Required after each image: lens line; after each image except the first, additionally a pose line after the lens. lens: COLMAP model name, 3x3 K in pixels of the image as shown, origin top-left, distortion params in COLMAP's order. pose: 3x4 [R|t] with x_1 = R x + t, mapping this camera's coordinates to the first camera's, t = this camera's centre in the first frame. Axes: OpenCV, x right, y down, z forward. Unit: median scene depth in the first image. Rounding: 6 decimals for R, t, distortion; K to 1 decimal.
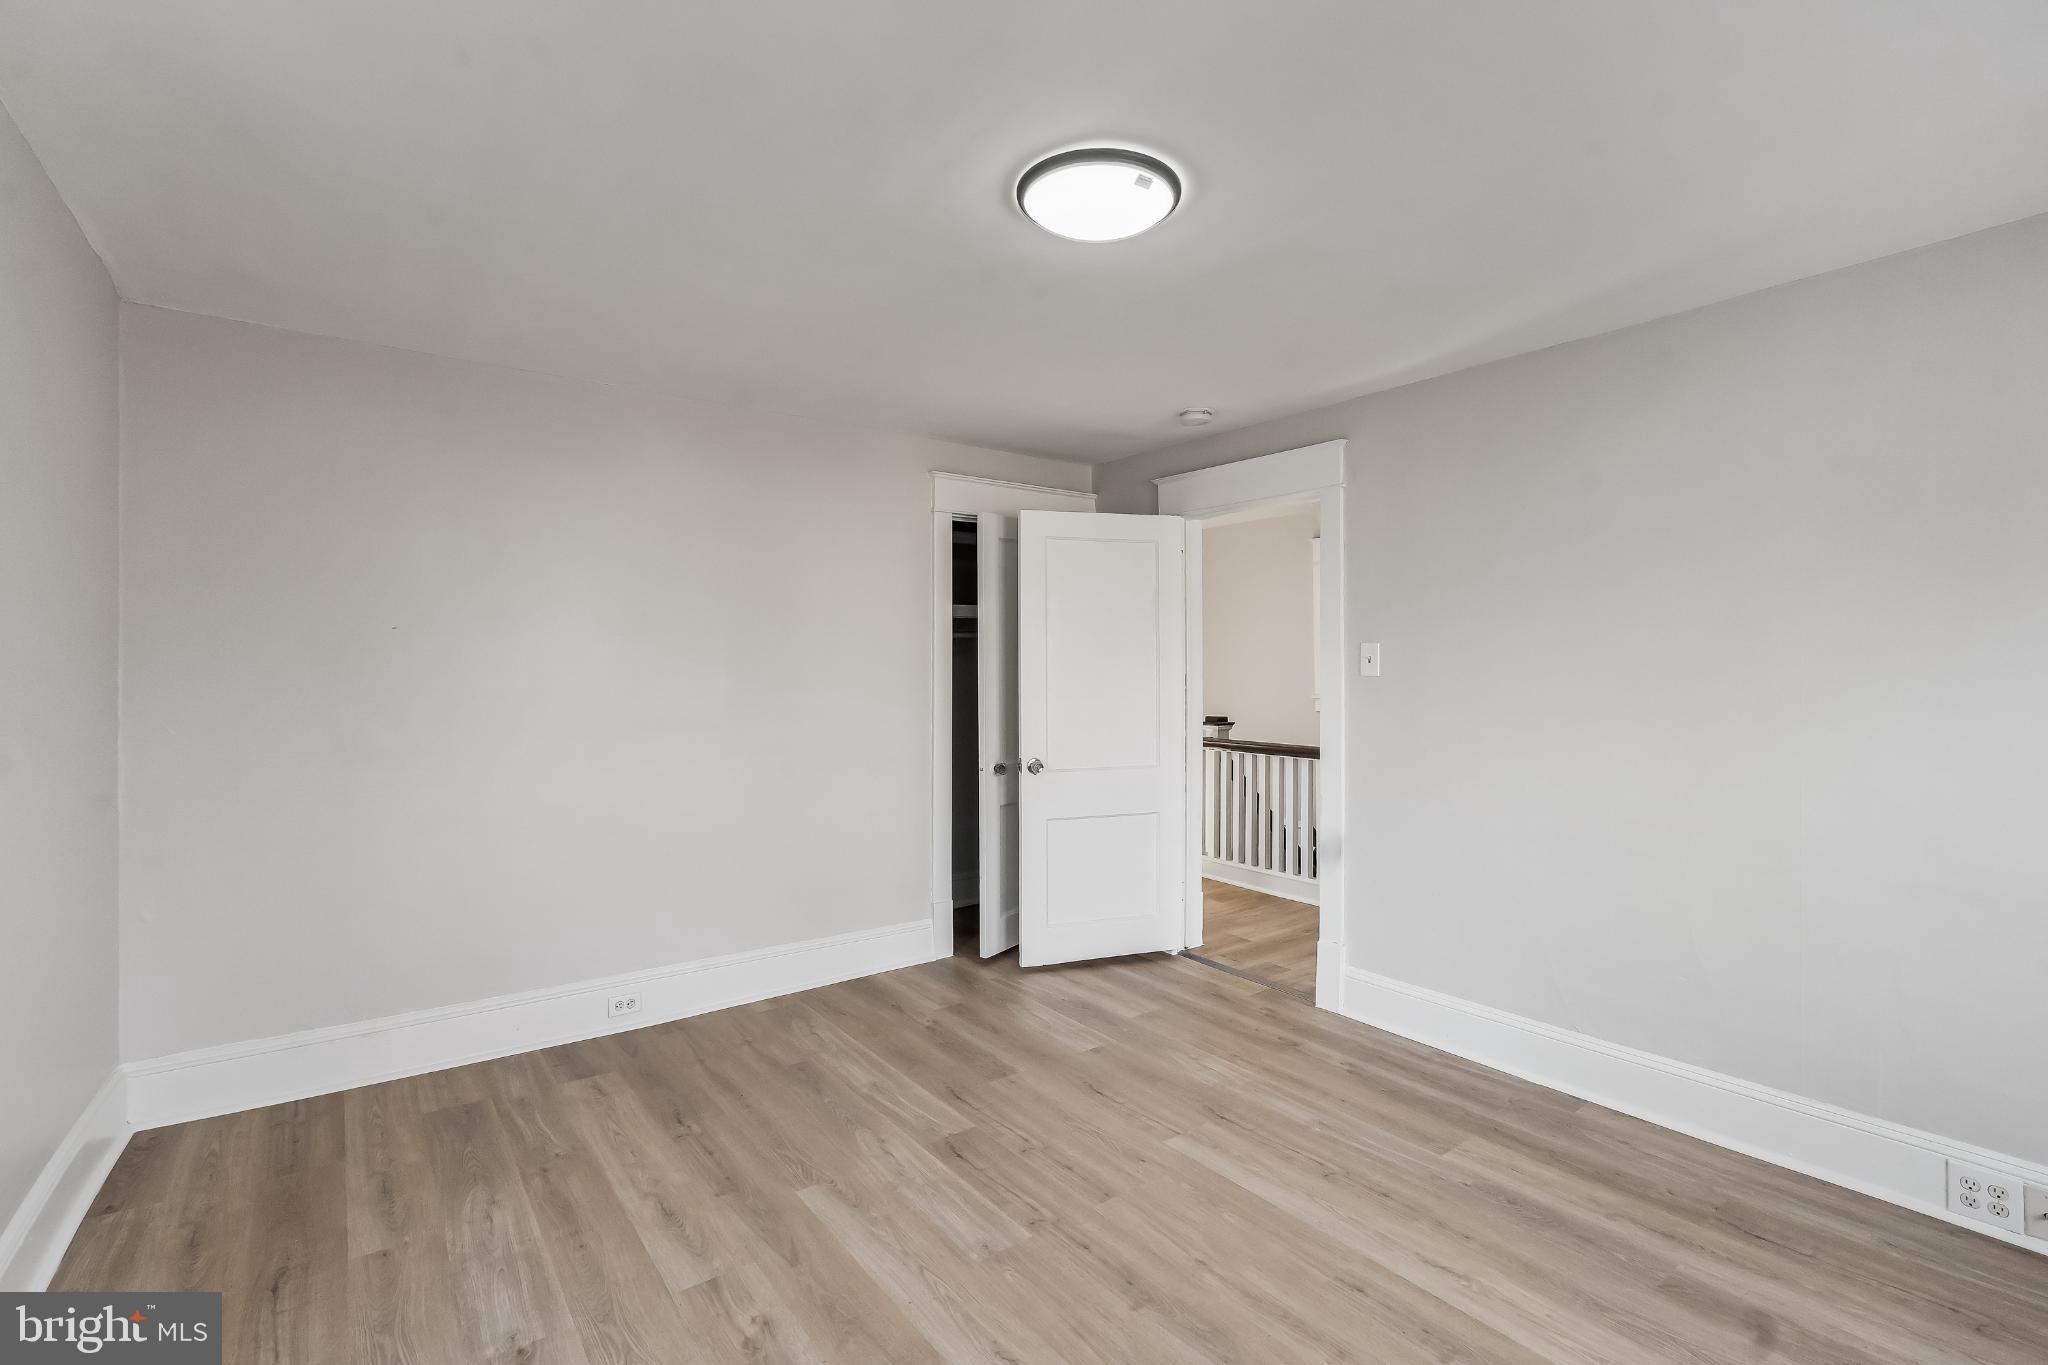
lens RADIAL K [[915.9, 0, 1023.4], [0, 915.9, 673.0], [0, 0, 1]] dist [-0.004820, 0.000197]
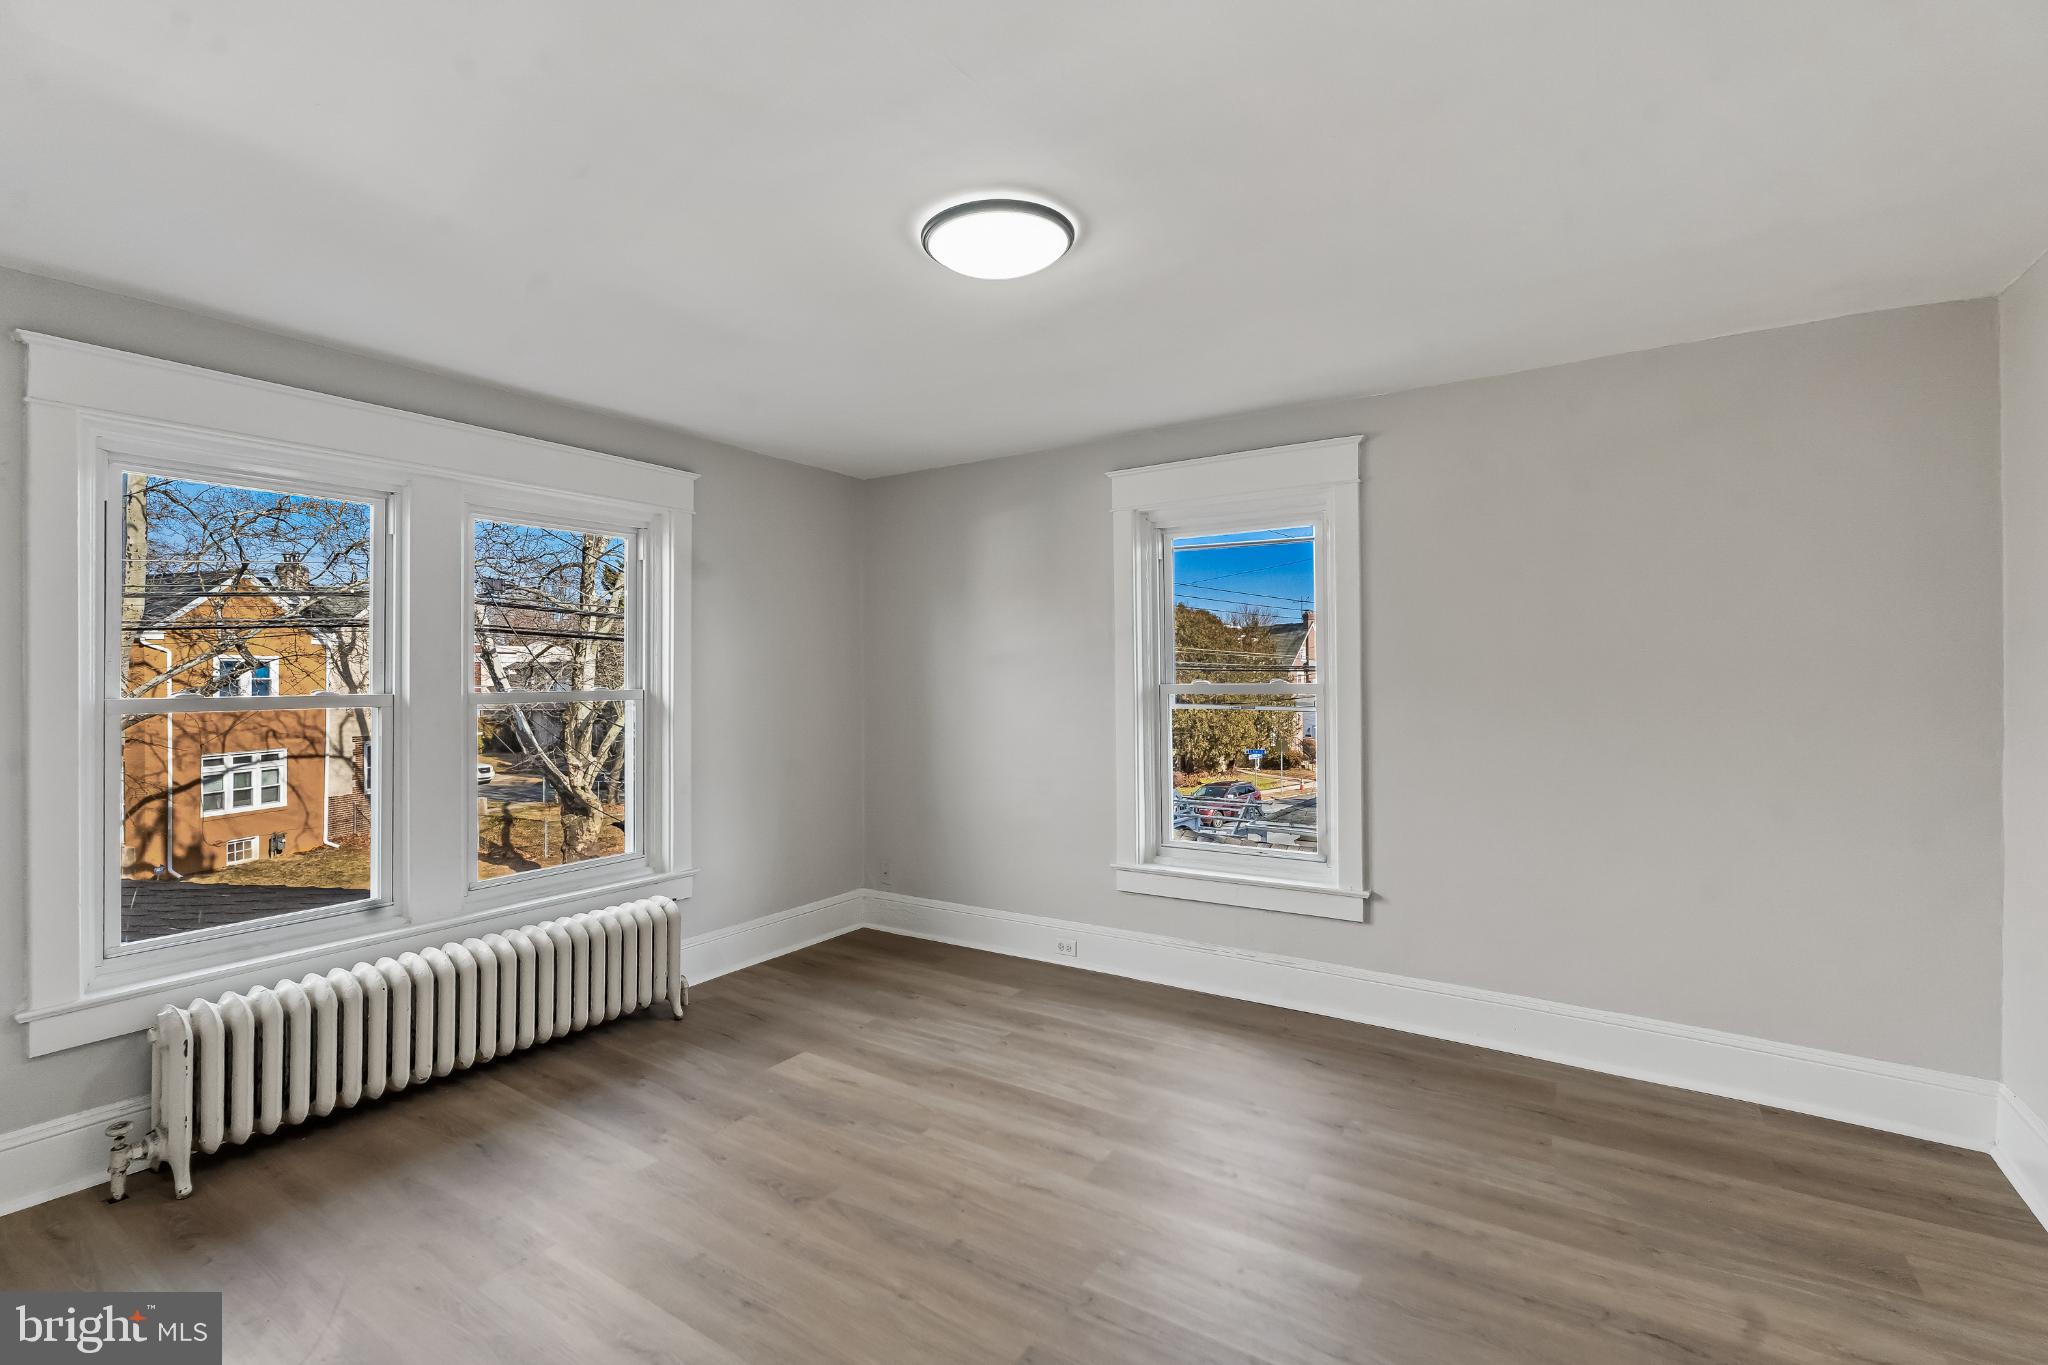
lens RADIAL K [[915.9, 0, 1023.6], [0, 915.9, 669.2], [0, 0, 1]] dist [-0.004820, 0.000197]
pose [[-0.937631, 0.004306, -0.347607, 0.373585], [0.002504, 0.999981, 0.005634, -0.023047], [0.347624, 0.004412, -0.937624, 1.777951]]
